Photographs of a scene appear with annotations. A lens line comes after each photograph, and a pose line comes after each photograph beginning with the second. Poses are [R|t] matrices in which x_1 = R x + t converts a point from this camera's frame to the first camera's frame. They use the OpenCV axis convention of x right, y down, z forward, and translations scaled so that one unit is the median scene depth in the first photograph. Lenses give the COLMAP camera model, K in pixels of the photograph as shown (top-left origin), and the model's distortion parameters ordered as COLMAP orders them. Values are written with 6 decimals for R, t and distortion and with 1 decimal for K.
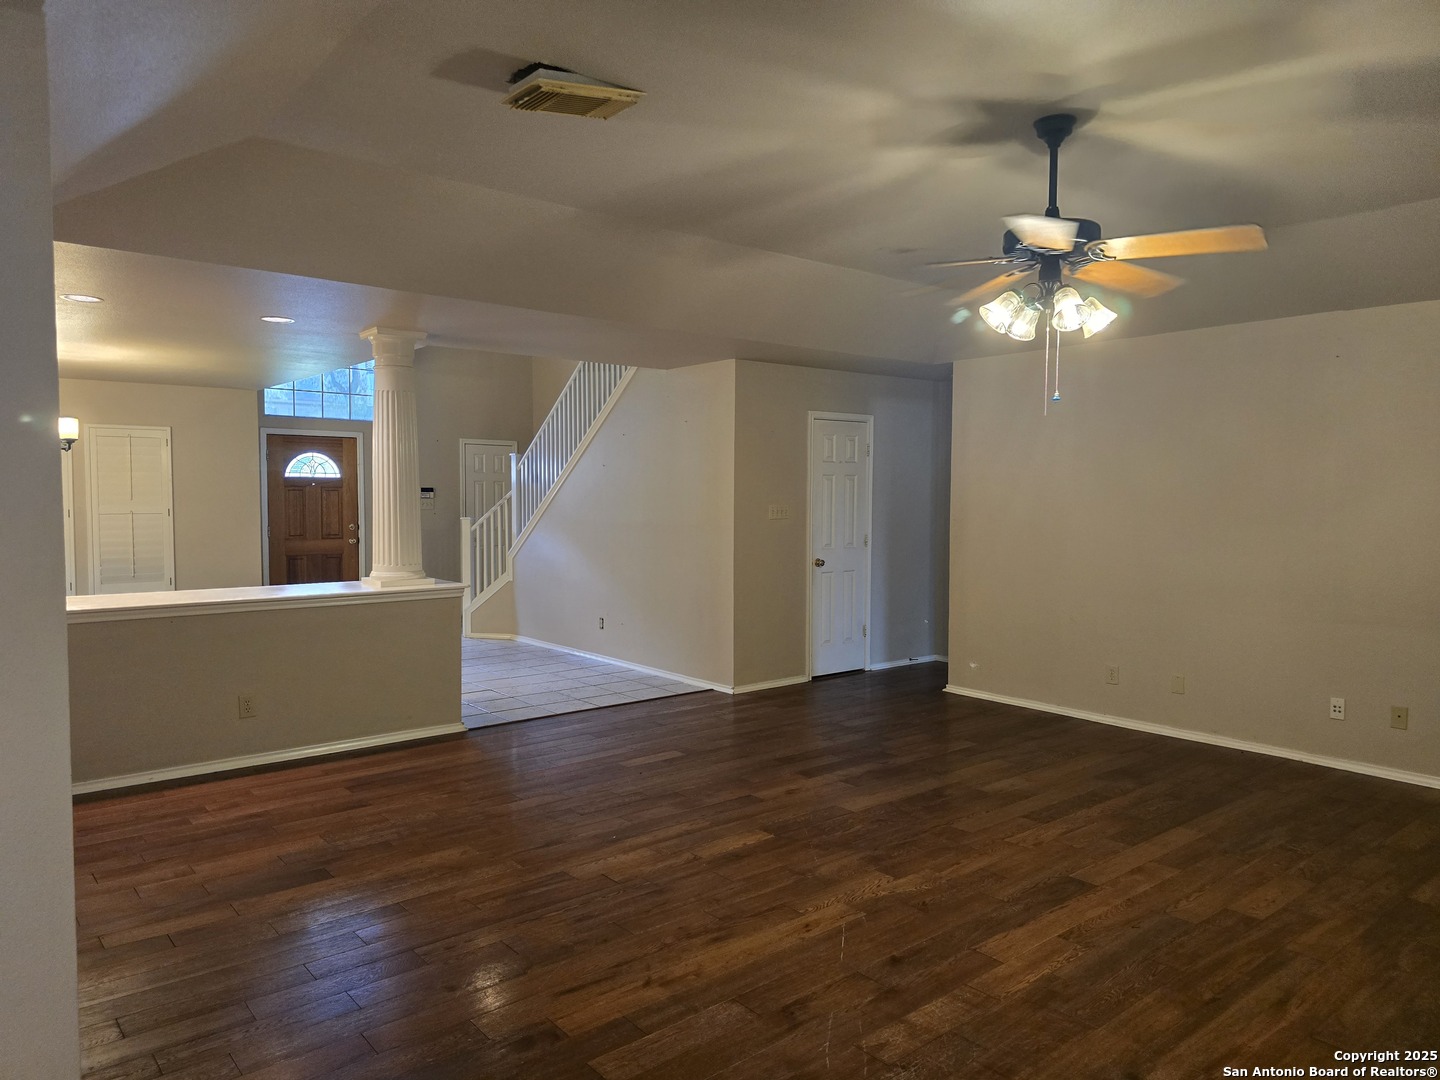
lens RADIAL K [[963.8, 0, 717.6], [0, 963.8, 539.4], [0, 0, 1]] dist [0.035696, -0.040426]
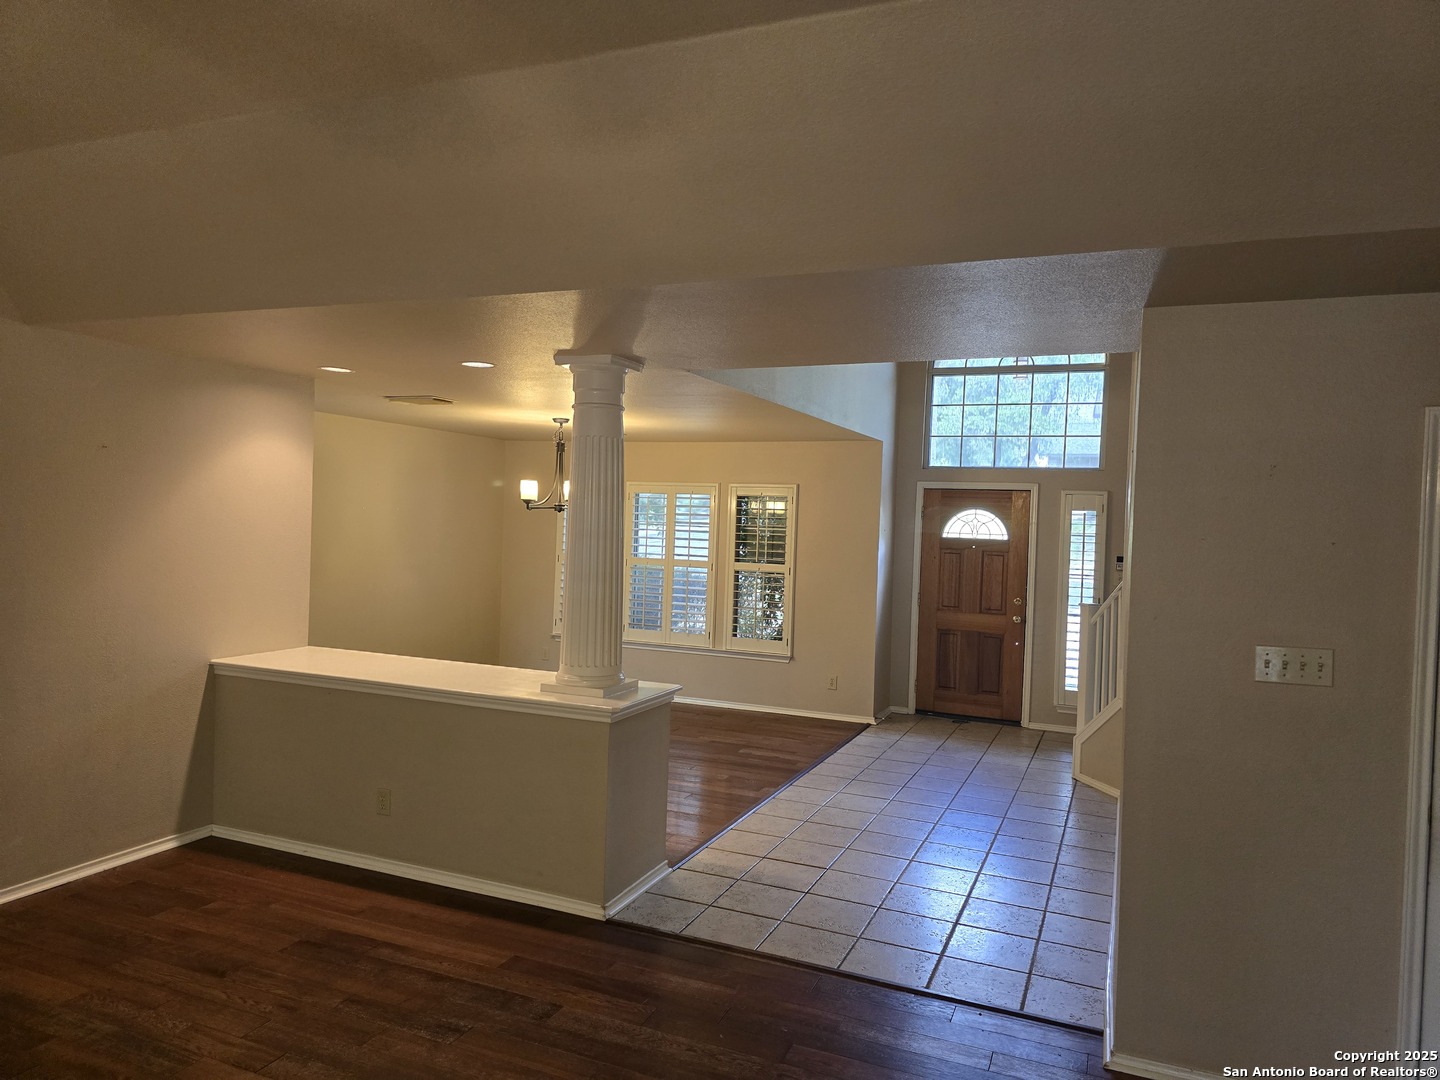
lens RADIAL K [[963.8, 0, 721.9], [0, 963.8, 540.2], [0, 0, 1]] dist [0.035696, -0.040426]
pose [[0.472327, 0.032668, -0.880818, 0.215528], [-0.077077, 0.997016, -0.004353, -0.042830], [0.878047, 0.069947, 0.473435, 0.418527]]
